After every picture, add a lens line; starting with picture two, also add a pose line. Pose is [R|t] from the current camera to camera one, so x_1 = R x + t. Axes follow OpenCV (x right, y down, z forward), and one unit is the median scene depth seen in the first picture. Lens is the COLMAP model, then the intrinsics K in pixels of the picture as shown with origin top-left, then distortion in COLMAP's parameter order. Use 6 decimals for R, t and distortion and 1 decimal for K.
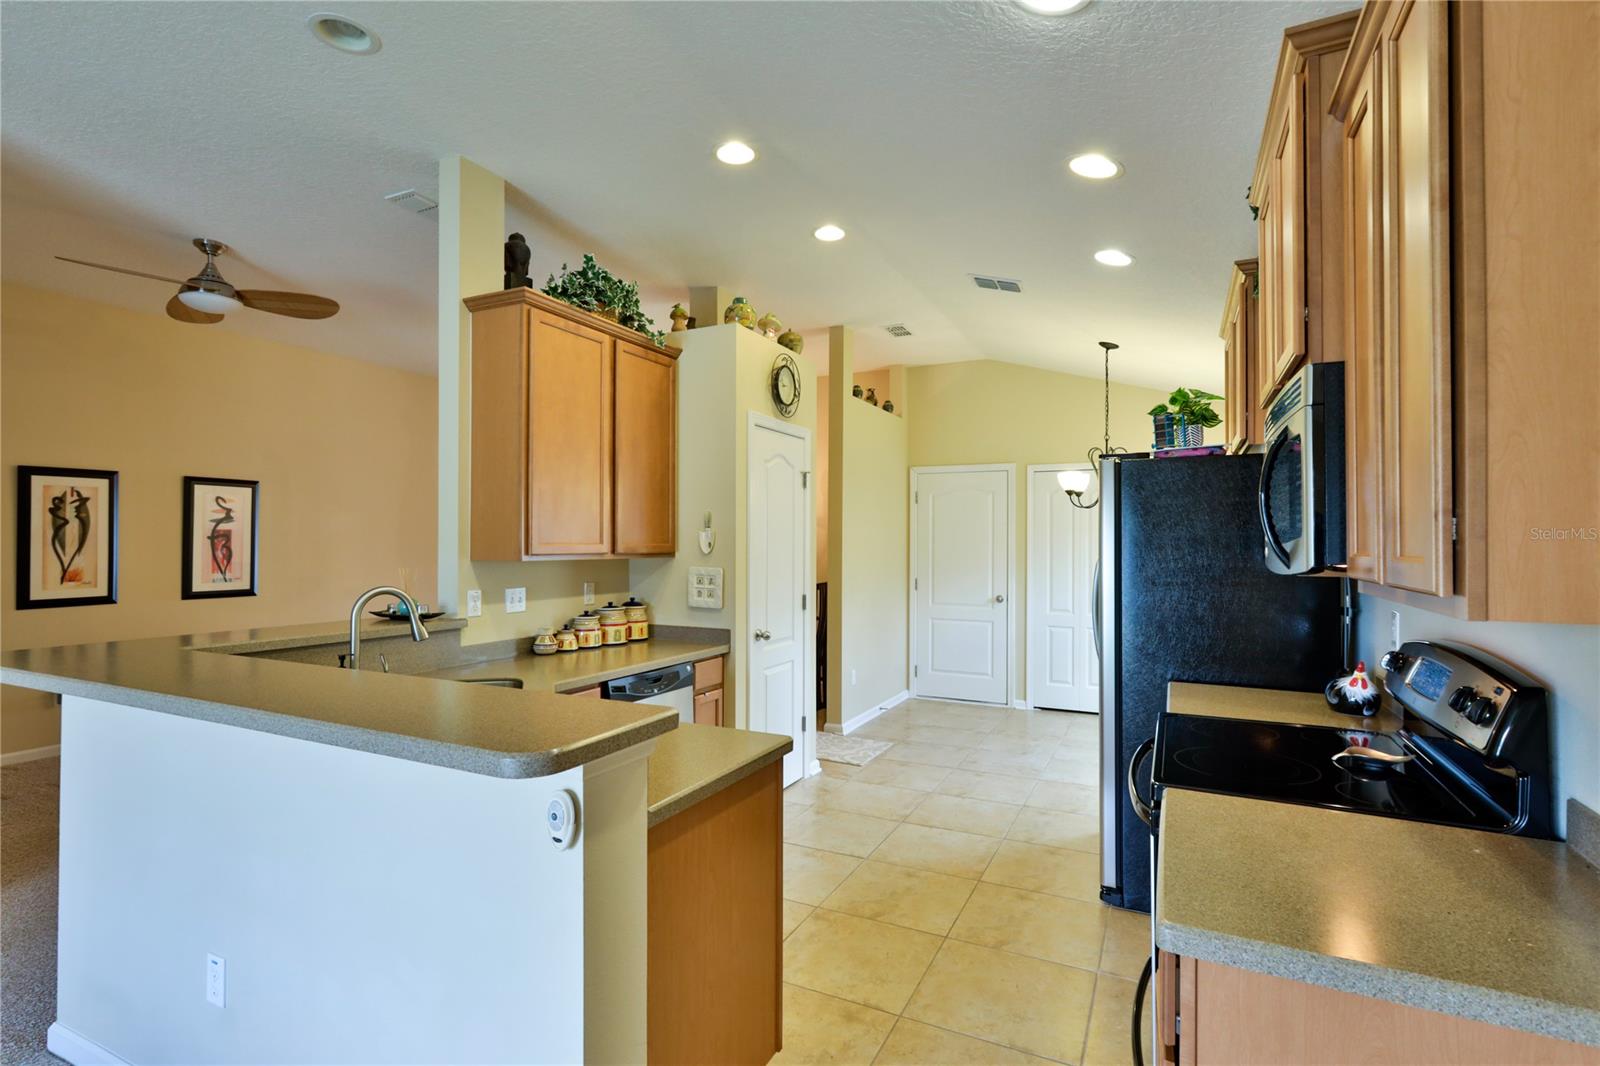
lens RADIAL K [[765.2, 0, 803.9], [0, 765.2, 541.8], [0, 0, 1]] dist [0.002991, 0.000537]
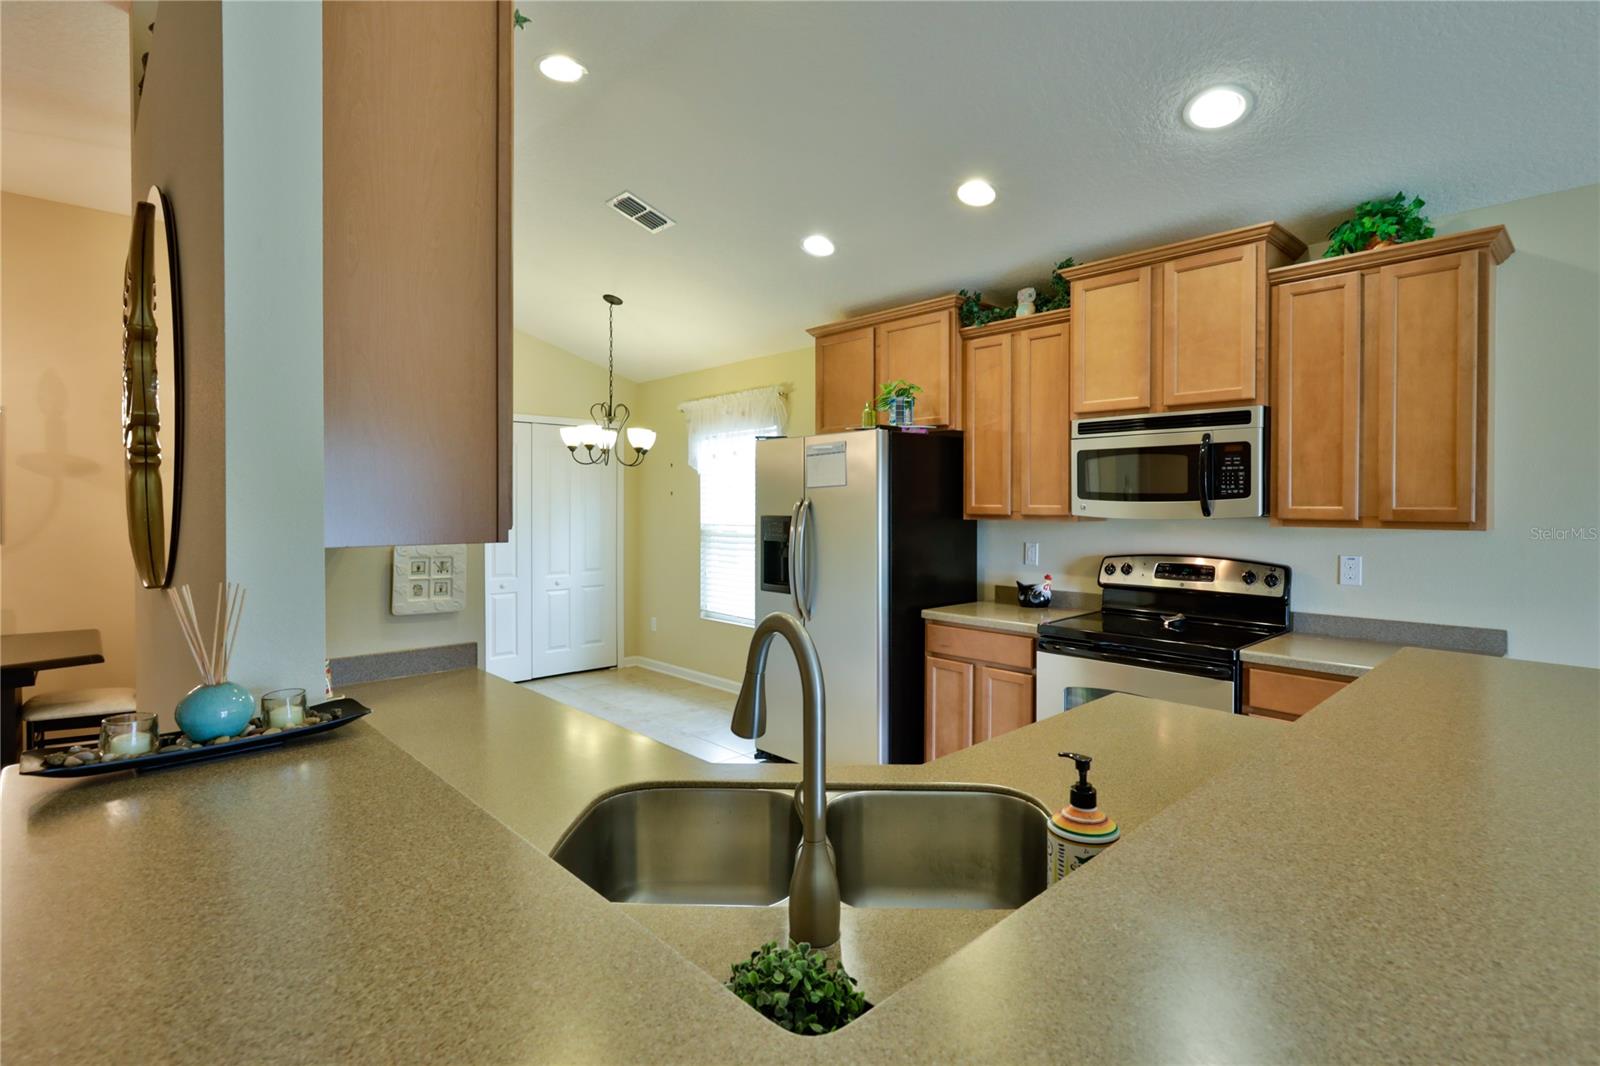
lens RADIAL K [[792.0, 0, 797.8], [0, 792.0, 521.3], [0, 0, 1]] dist [-0.002033, -0.000065]
pose [[0.350717, -0.019313, 0.936282, -0.364574], [-0.007849, 0.999692, 0.023561, 0.000141], [-0.936449, -0.015612, 0.350457, 0.327493]]
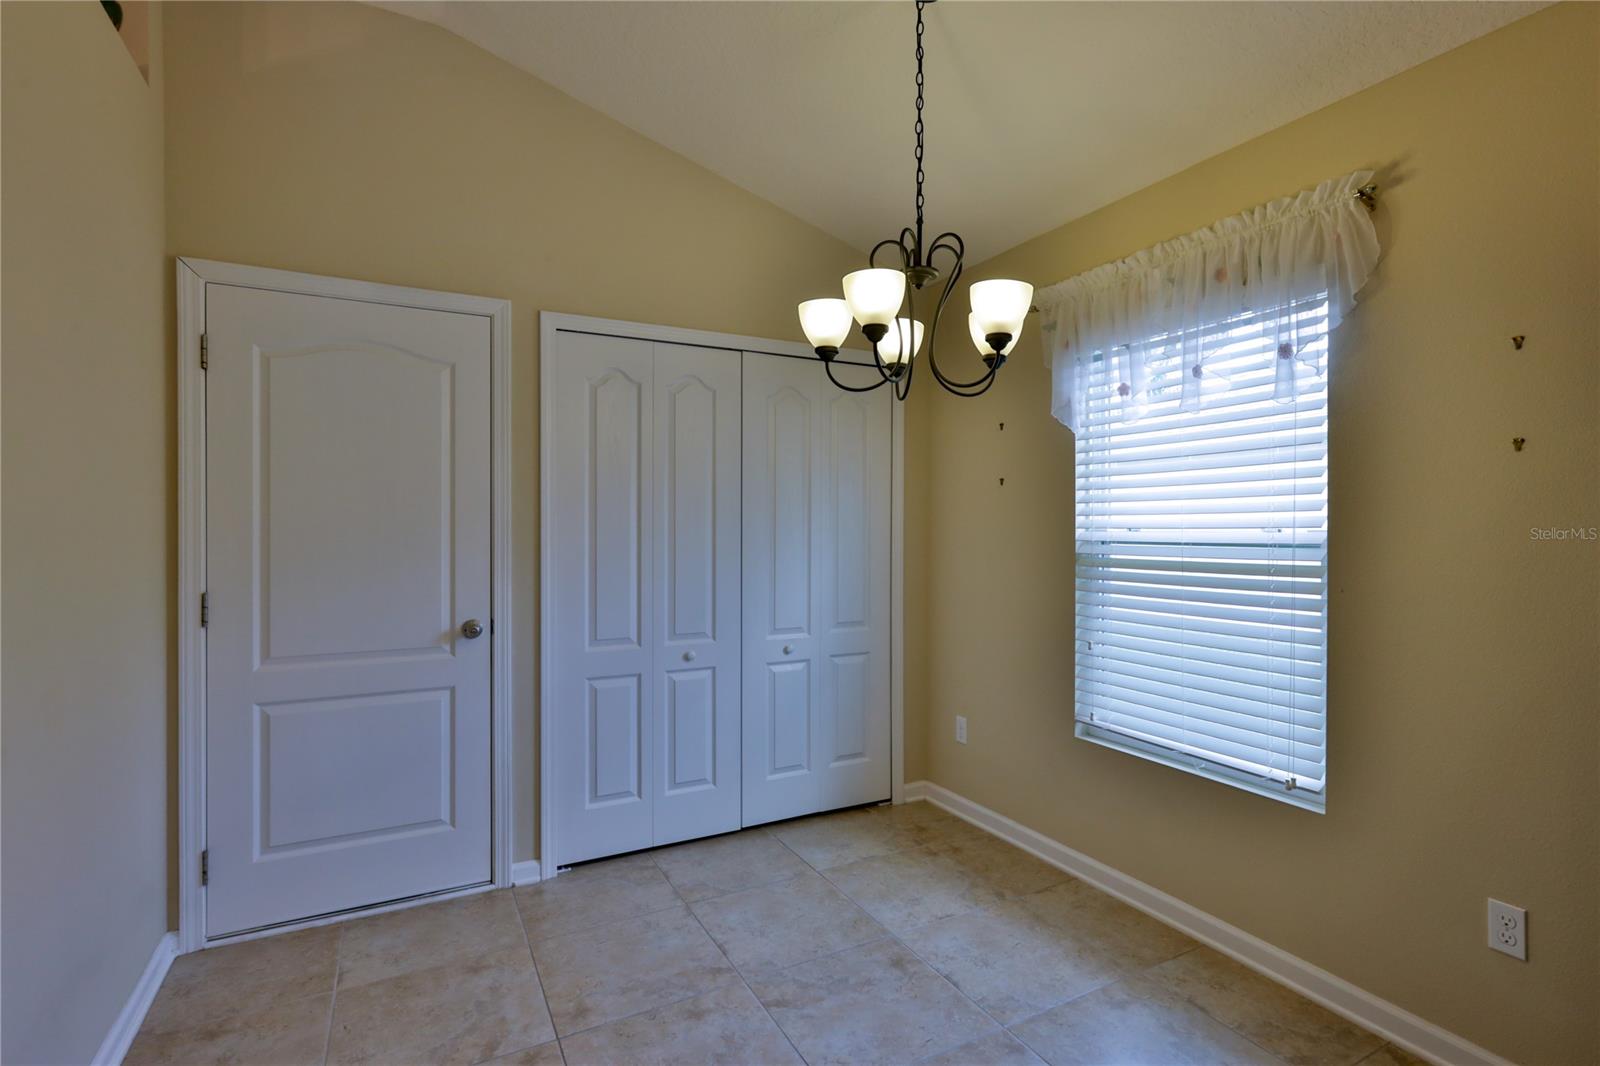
lens RADIAL K [[765.2, 0, 814.0], [0, 765.2, 537.0], [0, 0, 1]] dist [0.002991, 0.000537]
pose [[0.577404, -0.012400, 0.816365, 0.029061], [-0.006376, 0.999786, 0.019695, 0.016406], [-0.816434, -0.016577, 0.577201, 0.631127]]
